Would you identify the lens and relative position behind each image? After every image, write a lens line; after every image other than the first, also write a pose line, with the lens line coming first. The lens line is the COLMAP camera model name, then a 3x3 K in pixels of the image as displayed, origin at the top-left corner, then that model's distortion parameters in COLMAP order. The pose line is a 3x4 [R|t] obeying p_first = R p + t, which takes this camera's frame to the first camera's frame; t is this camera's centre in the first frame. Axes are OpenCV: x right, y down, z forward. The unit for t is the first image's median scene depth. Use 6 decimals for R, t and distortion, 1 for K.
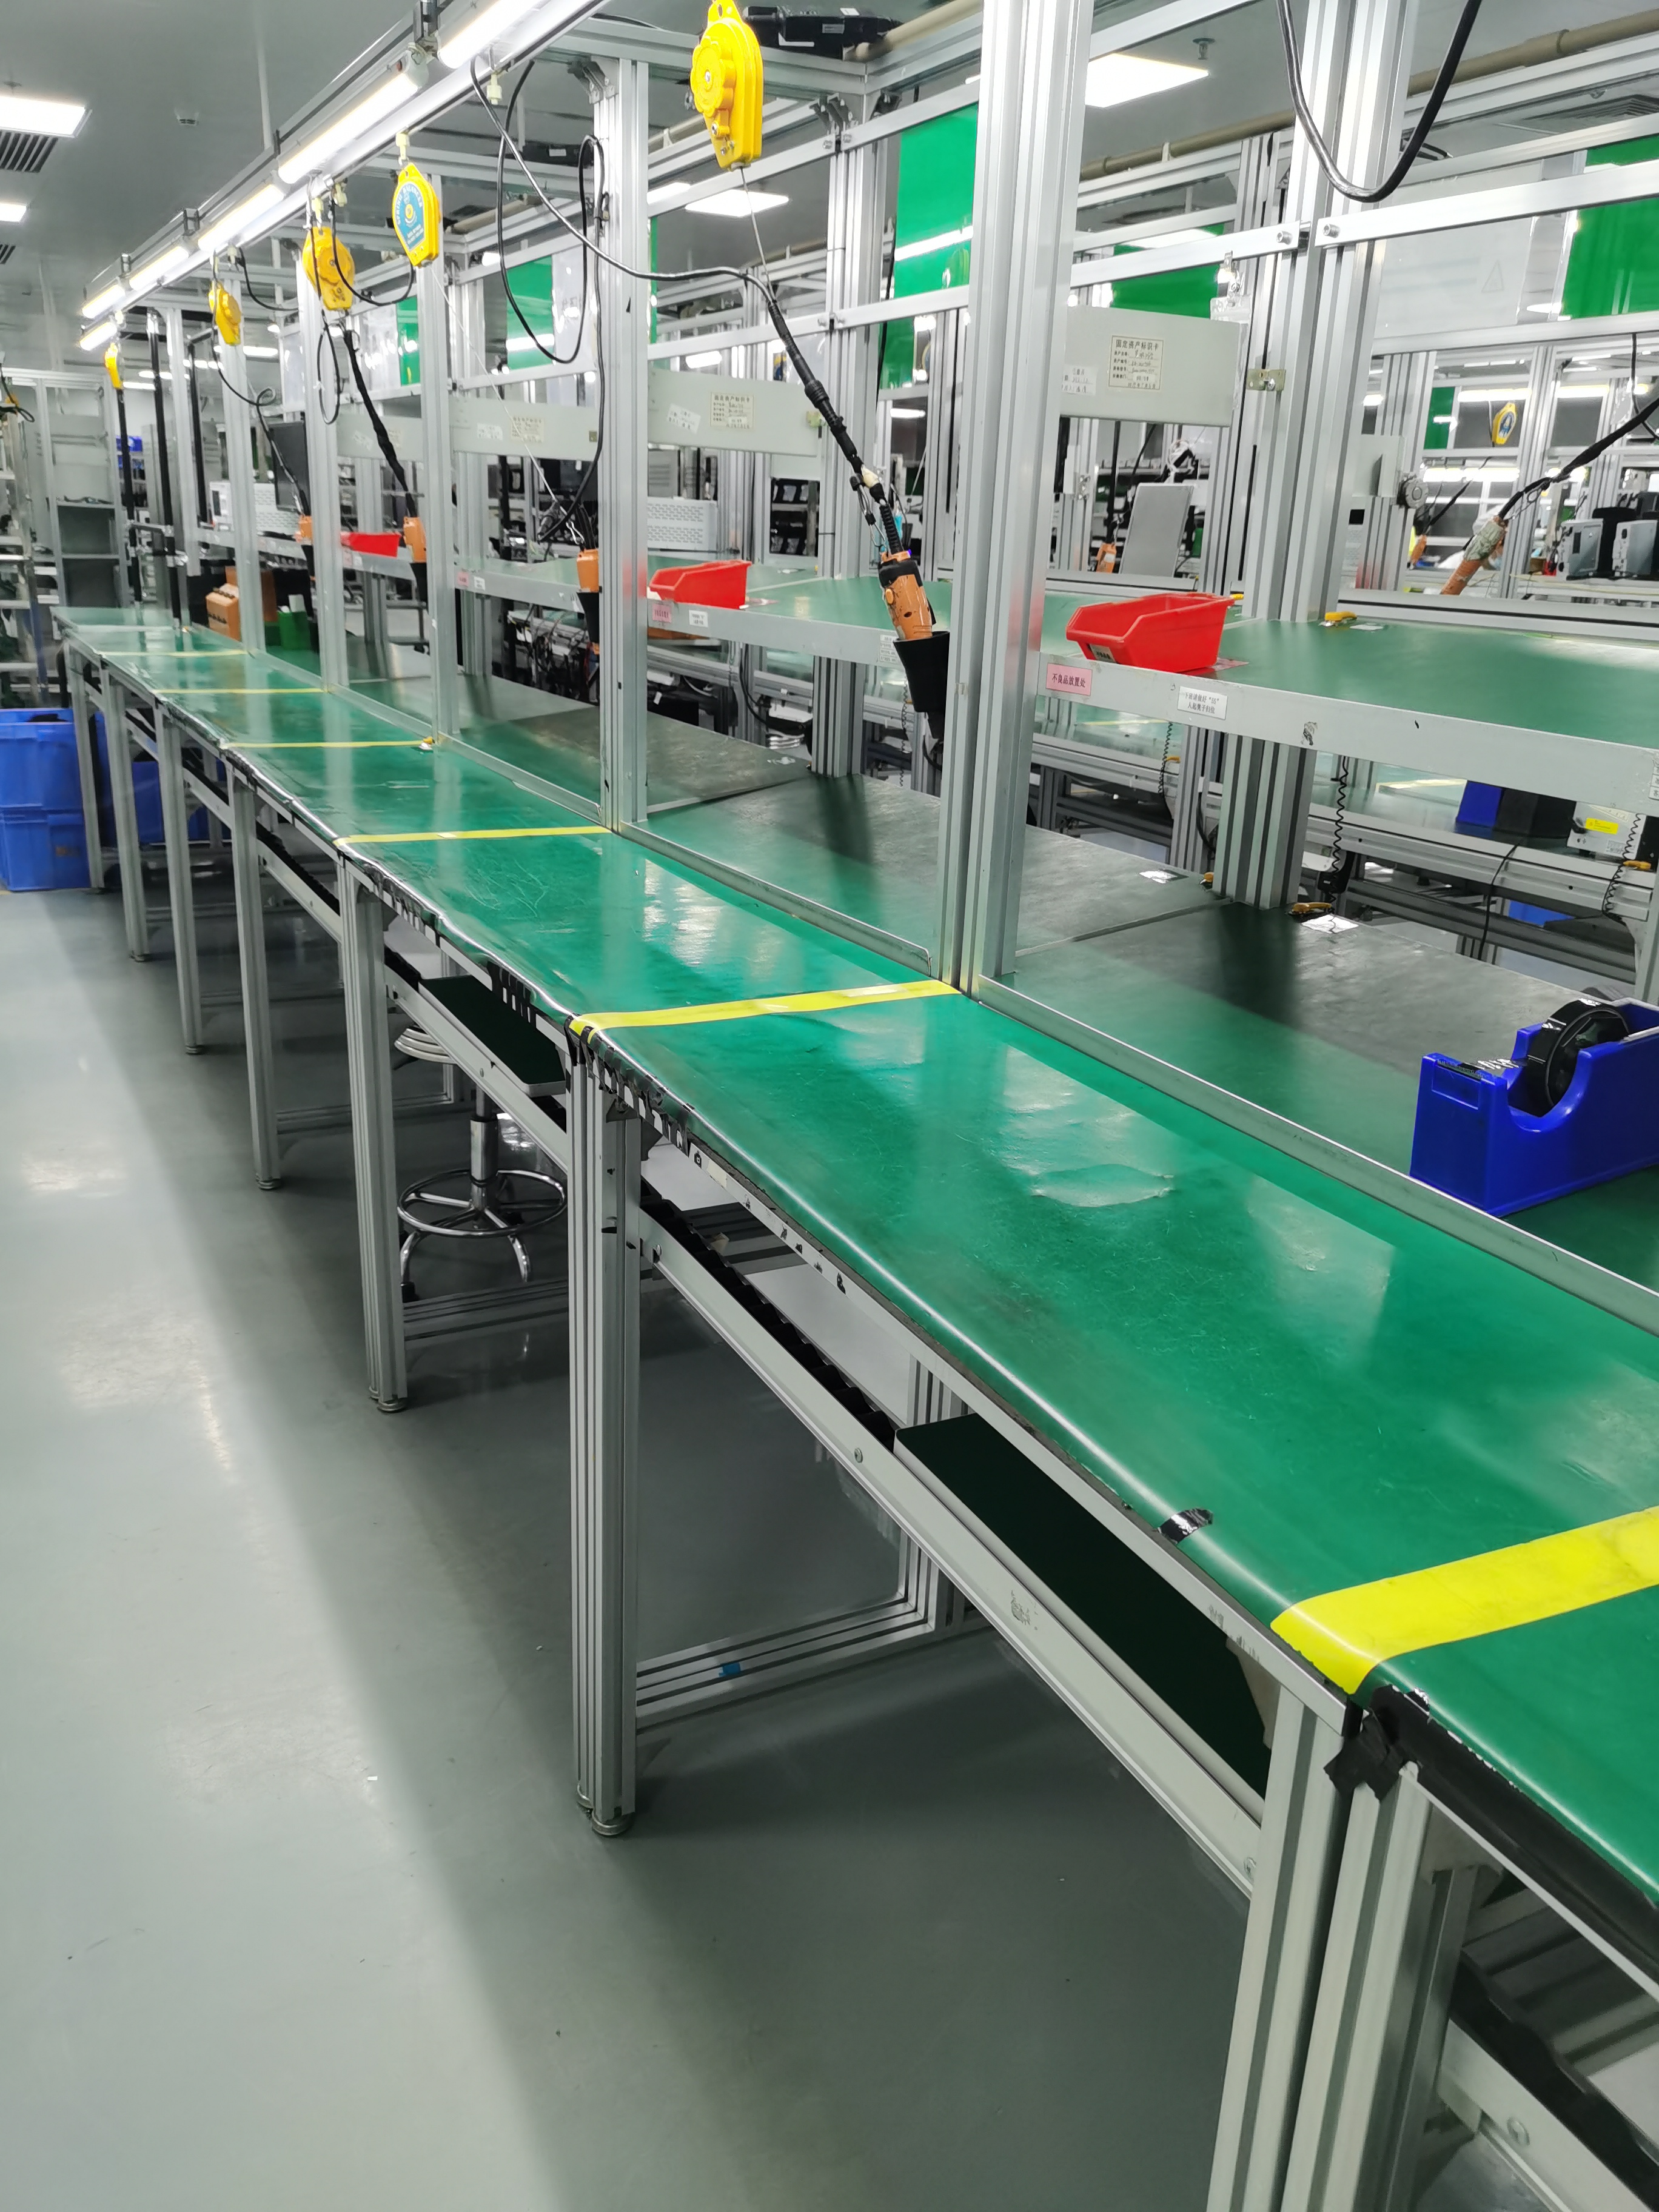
lens RADIAL K [[1722.8, 0, 839.3], [0, 1722.8, 1102.3], [0, 0, 1]] dist [0.046465, -0.022094]
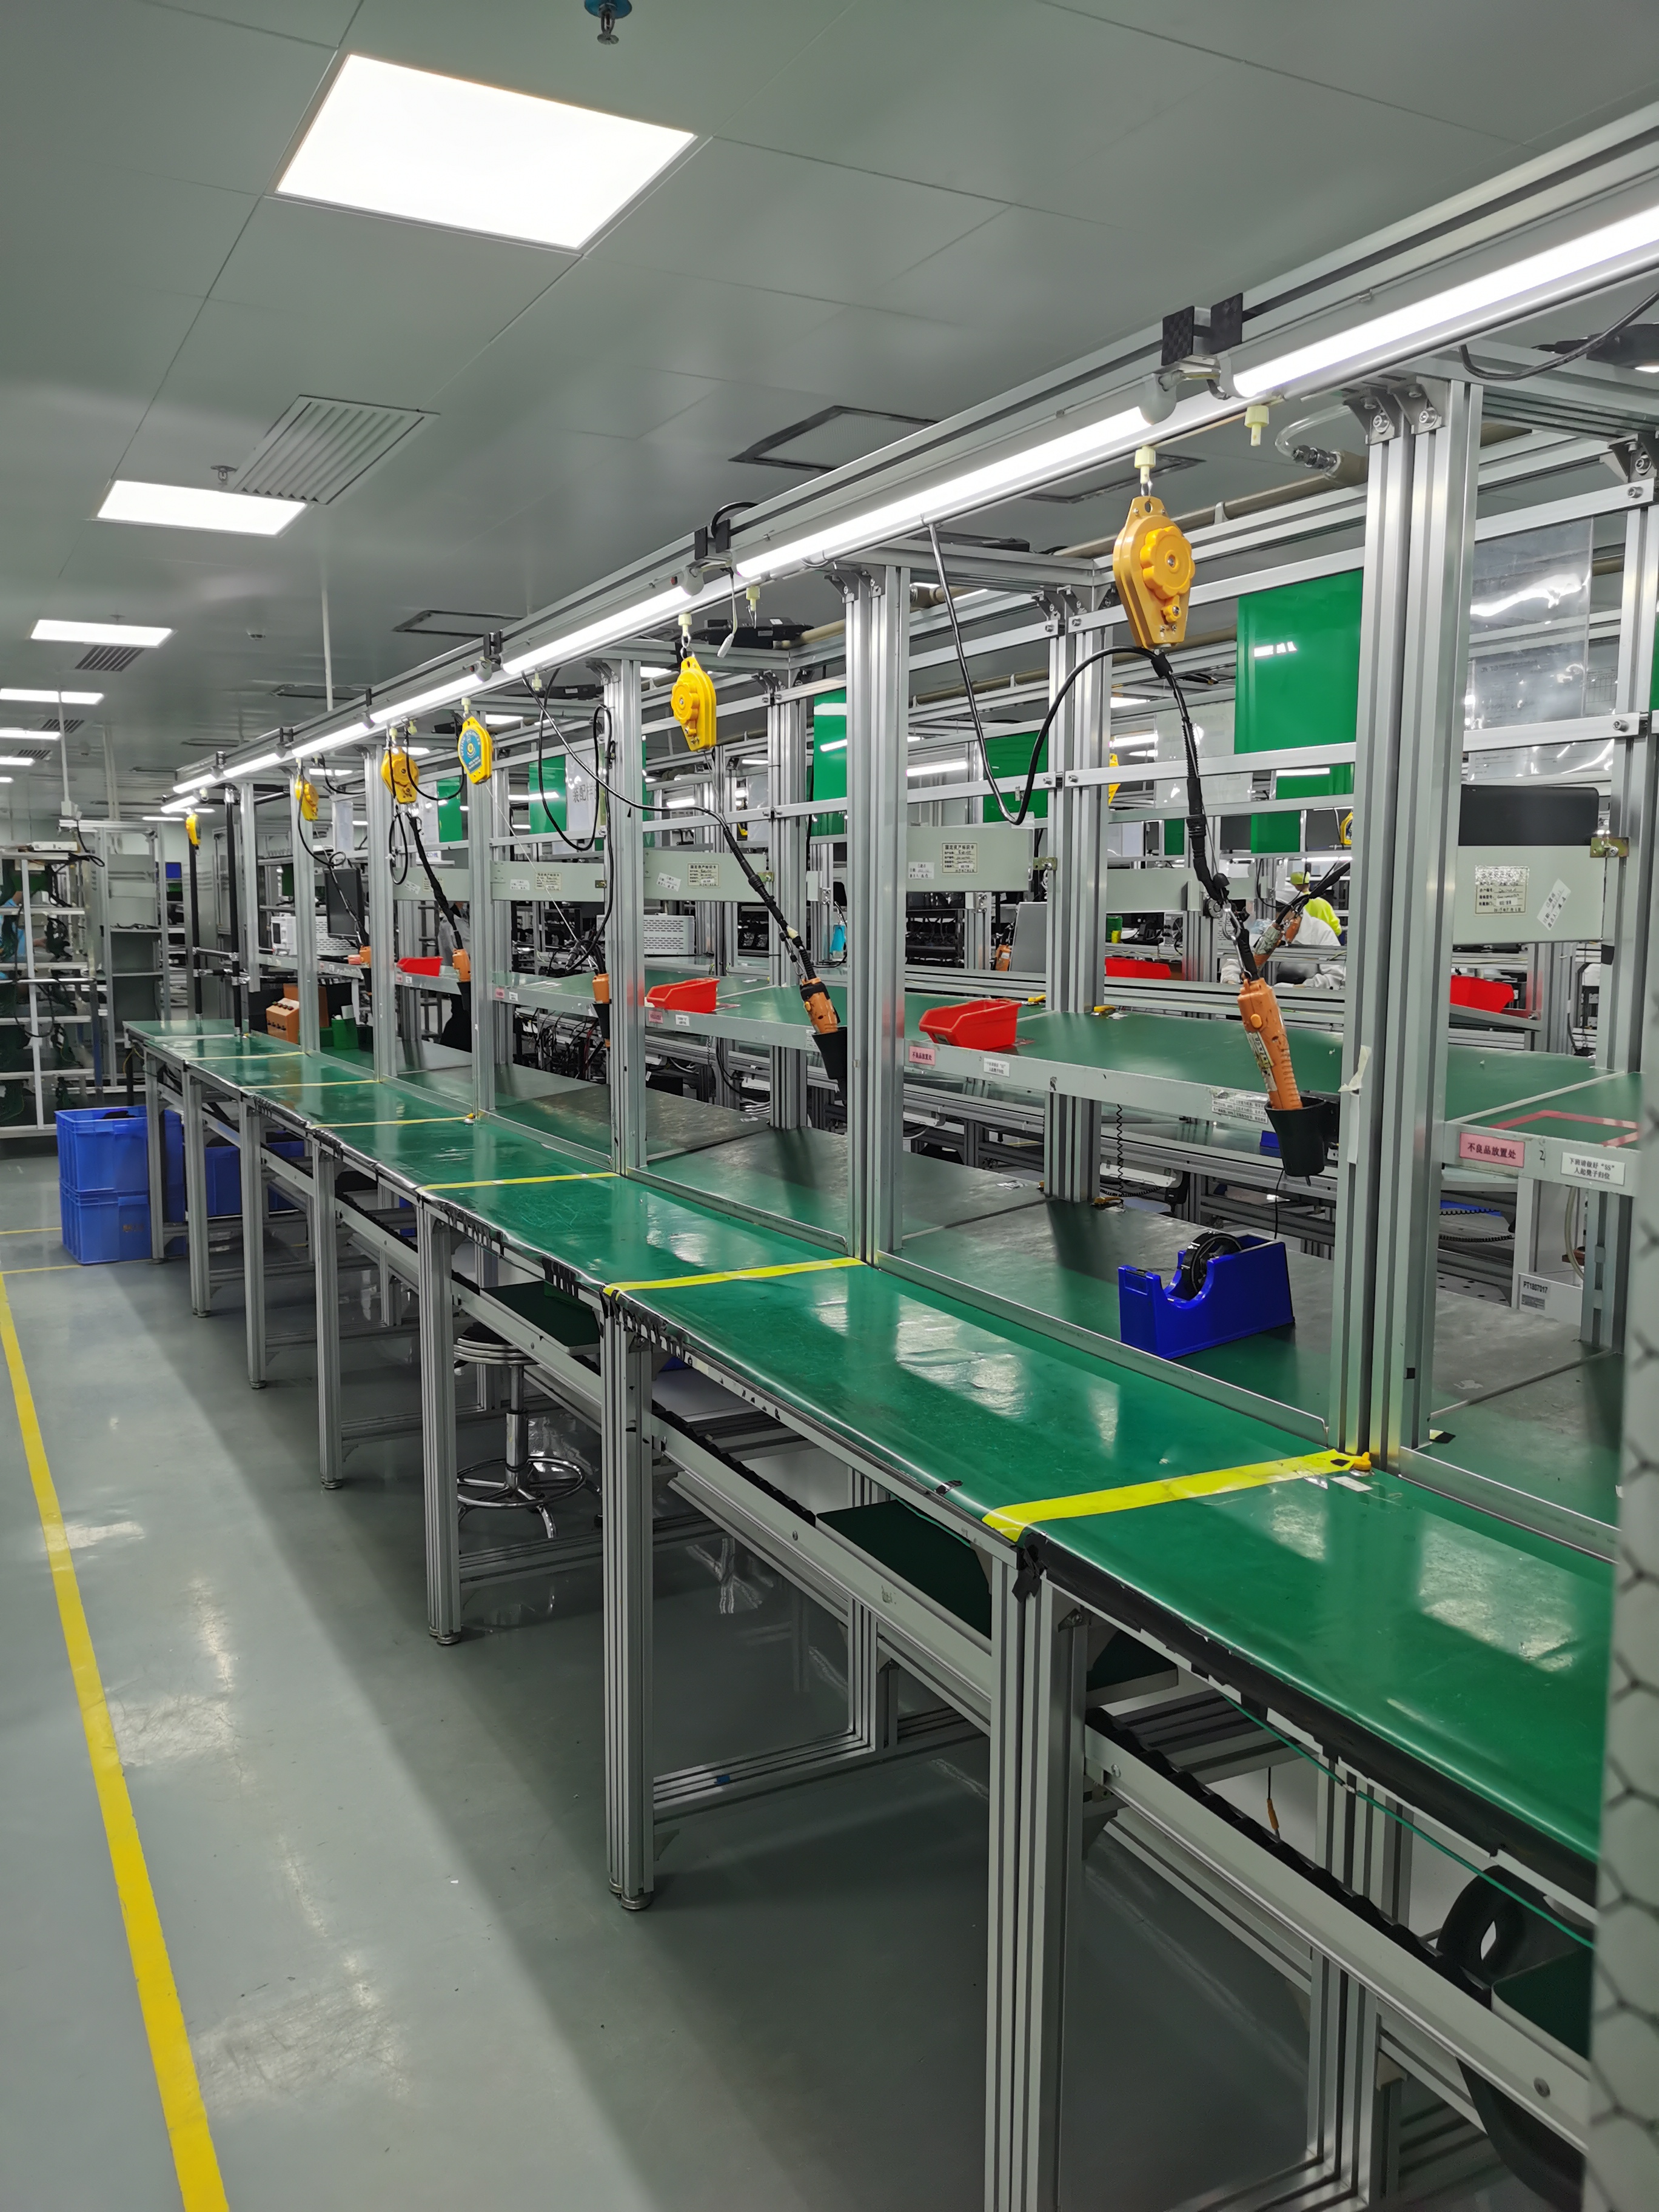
lens RADIAL K [[1722.8, 0, 824.0], [0, 1722.8, 1140.6], [0, 0, 1]] dist [0.046465, -0.022094]
pose [[0.999300, -0.037368, 0.001737, 0.026106], [0.037034, 0.981665, -0.186982, 0.078273], [0.005282, 0.186915, 0.982362, -0.340025]]
